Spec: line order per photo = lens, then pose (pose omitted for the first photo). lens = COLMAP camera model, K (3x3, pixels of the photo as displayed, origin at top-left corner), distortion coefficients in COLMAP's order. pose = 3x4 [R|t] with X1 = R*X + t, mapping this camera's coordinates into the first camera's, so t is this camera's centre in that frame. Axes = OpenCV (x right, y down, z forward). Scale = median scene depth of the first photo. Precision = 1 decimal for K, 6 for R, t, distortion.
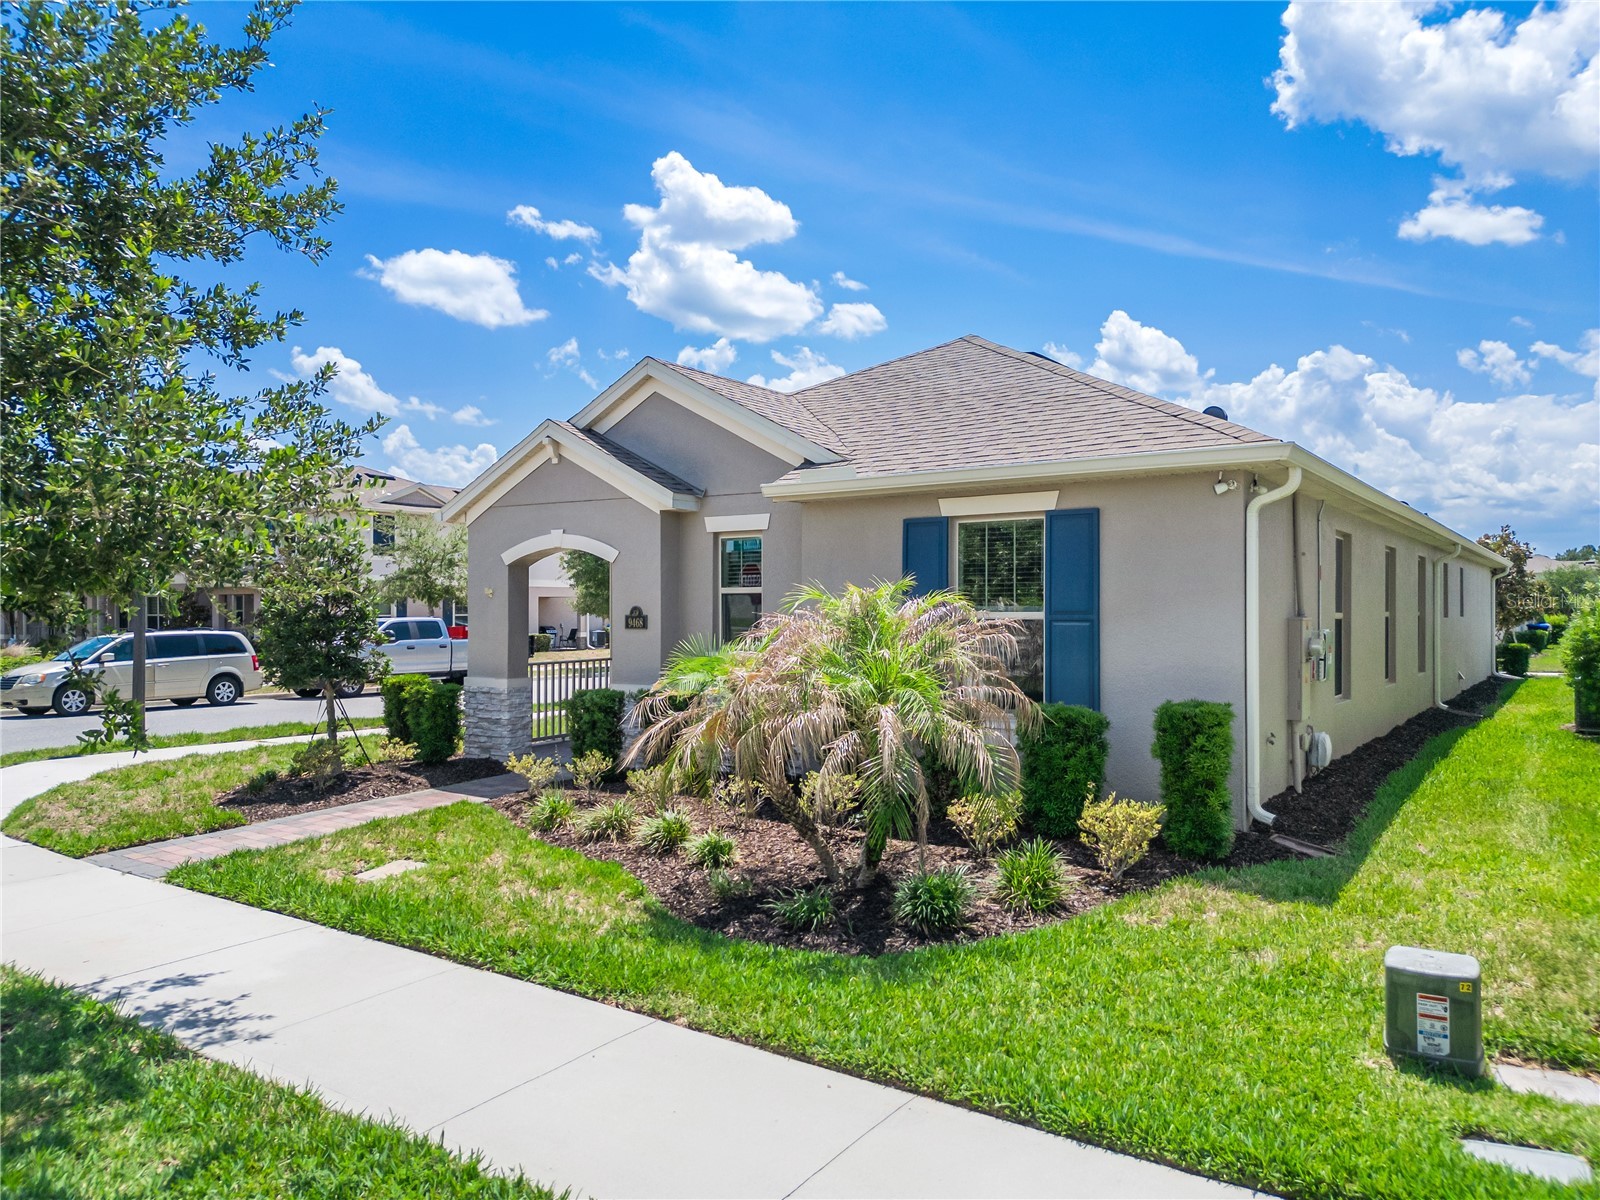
lens RADIAL K [[1112.8, 0, 800.0], [0, 1112.8, 600.0], [0, 0, 1]] dist [0.053151, 0.000655]
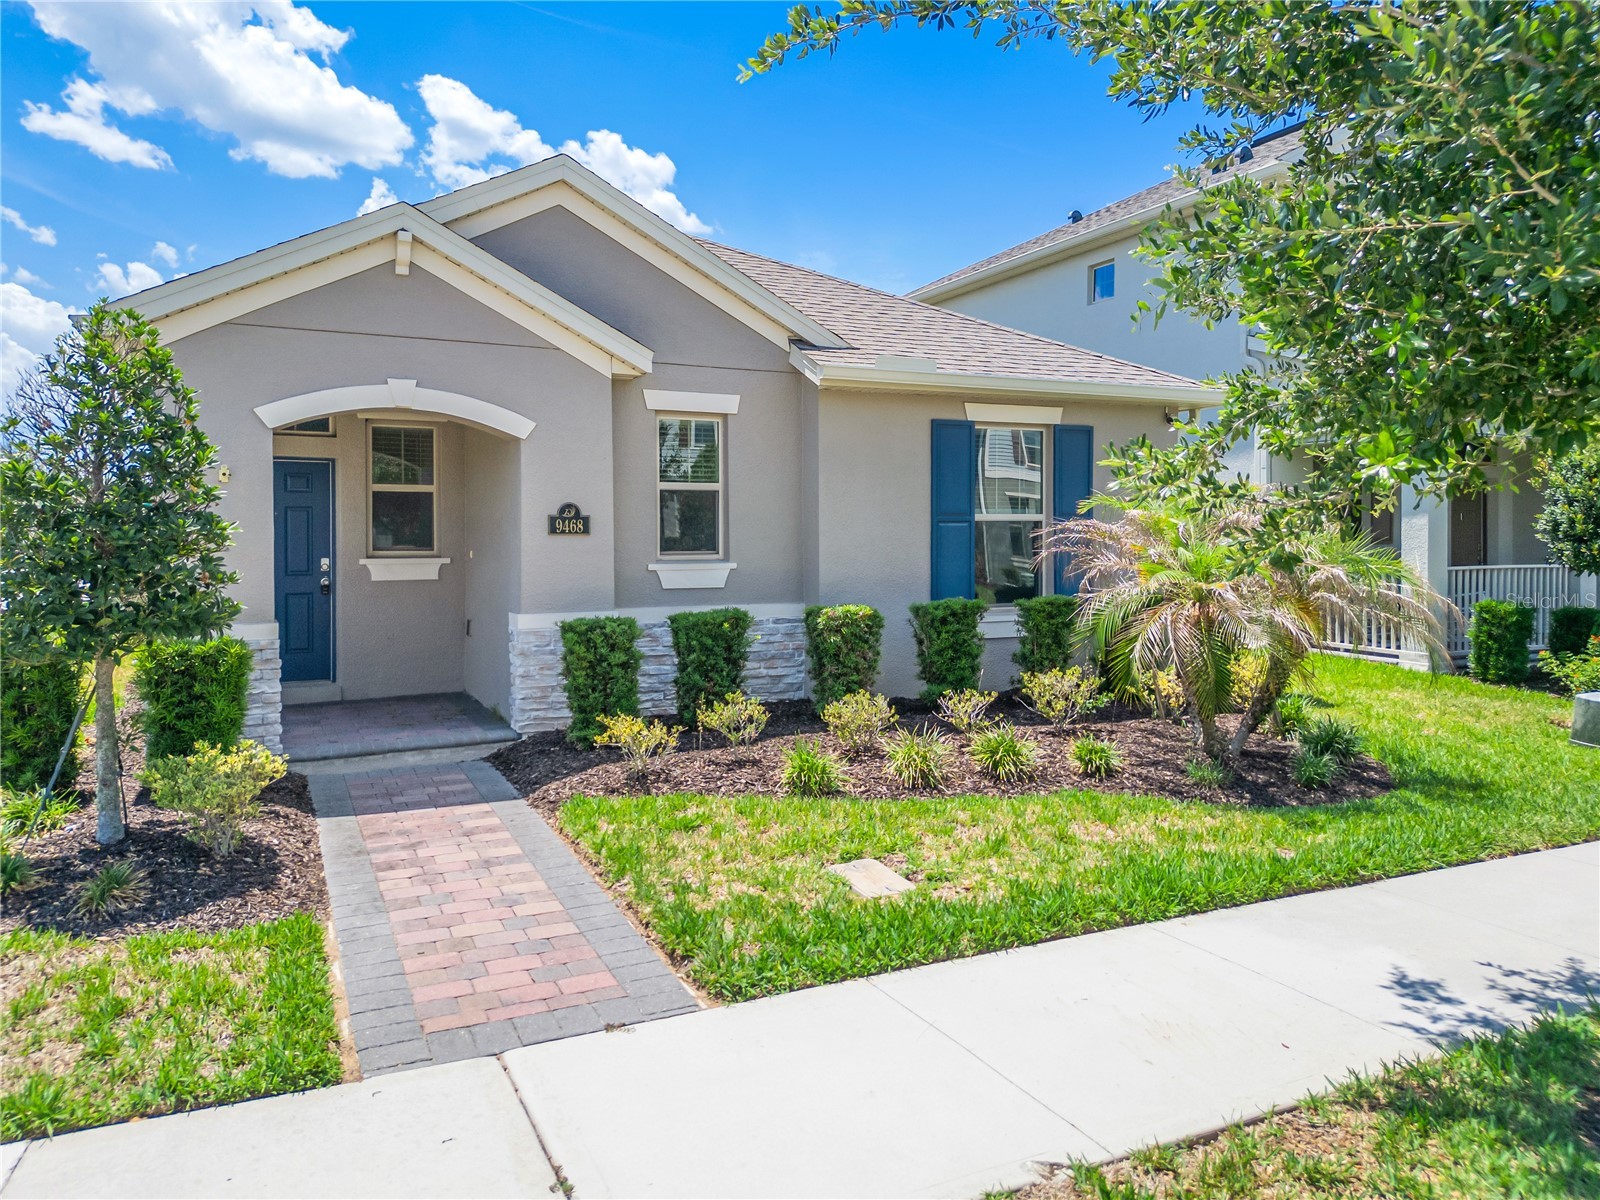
lens RADIAL K [[1133.1, 0, 801.9], [0, 1133.1, 570.4], [0, 0, 1]] dist [0.045990, -0.003737]
pose [[0.495134, -0.026892, 0.868400, -0.857436], [-0.004922, 0.999418, 0.033755, 0.028439], [-0.868803, -0.020987, 0.494713, 0.613994]]
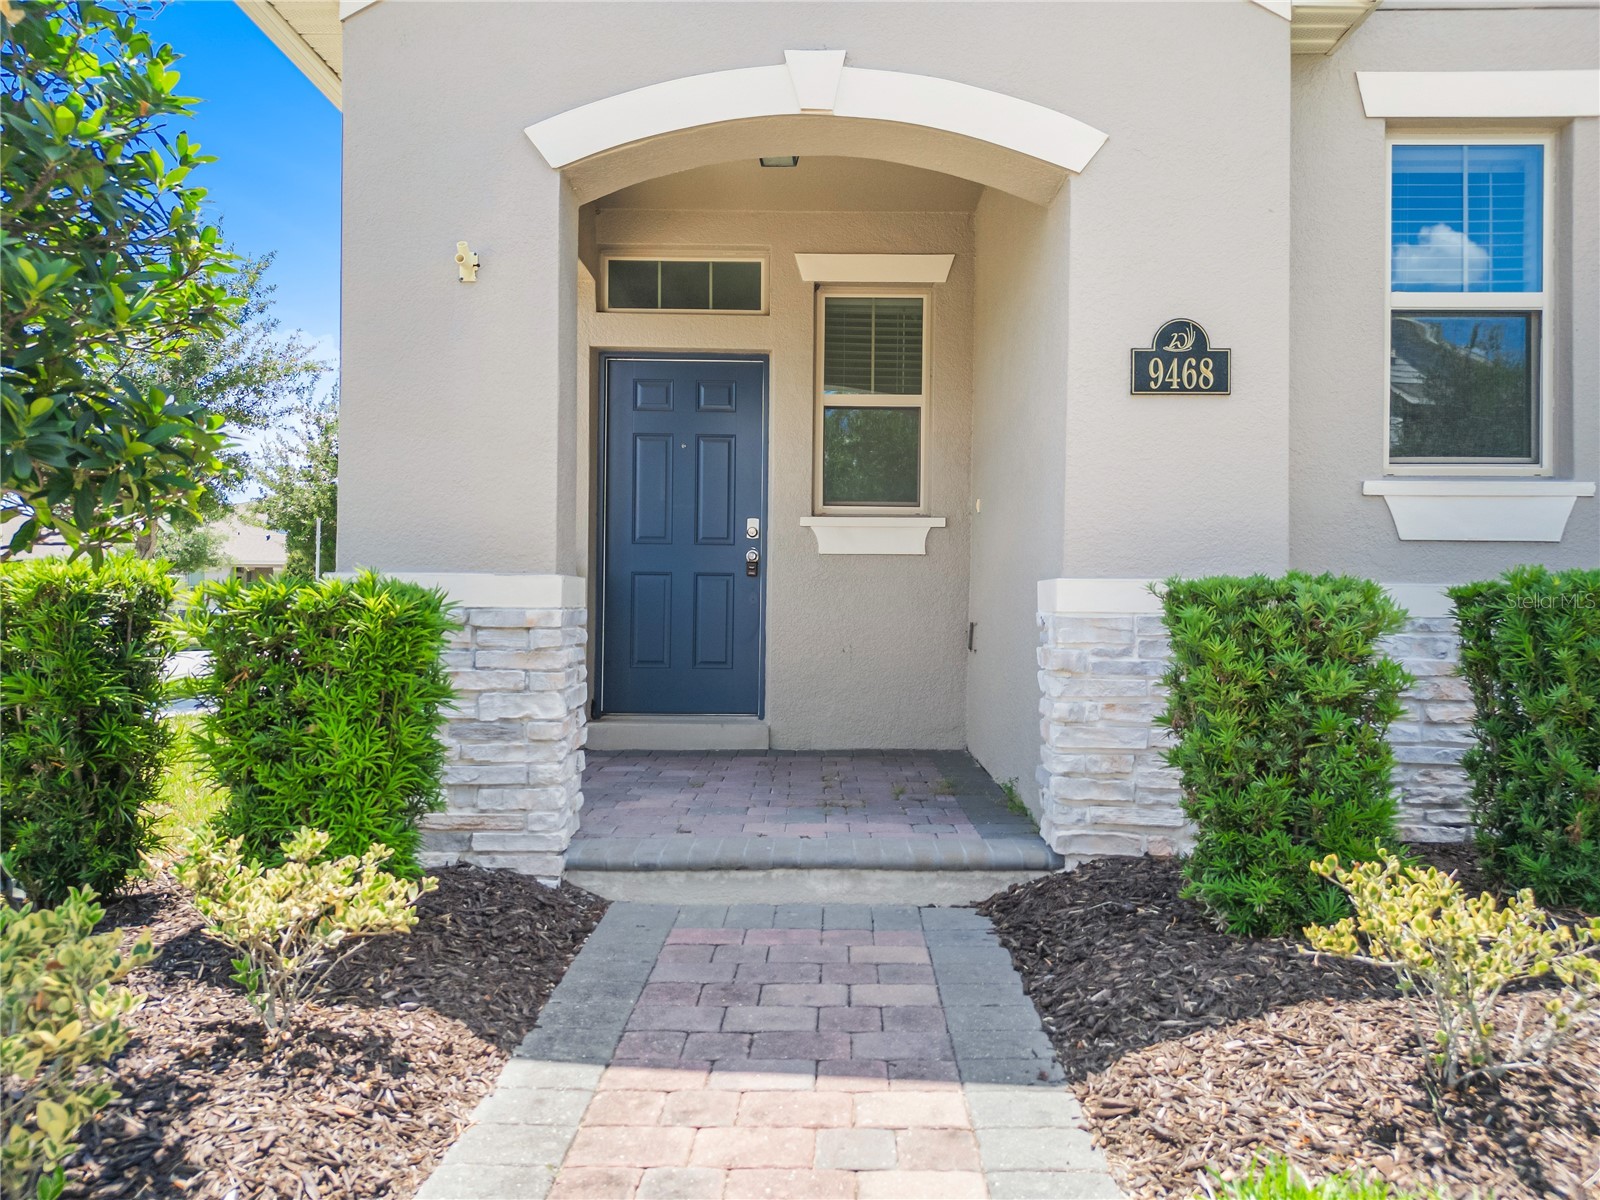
lens RADIAL K [[1133.1, 0, 801.9], [0, 1133.1, 570.4], [0, 0, 1]] dist [0.045990, -0.003737]
pose [[0.835911, 0.024142, 0.548334, -0.488129], [-0.013614, 0.999637, -0.023258, 0.100190], [-0.548697, 0.011976, 0.835936, 0.963790]]
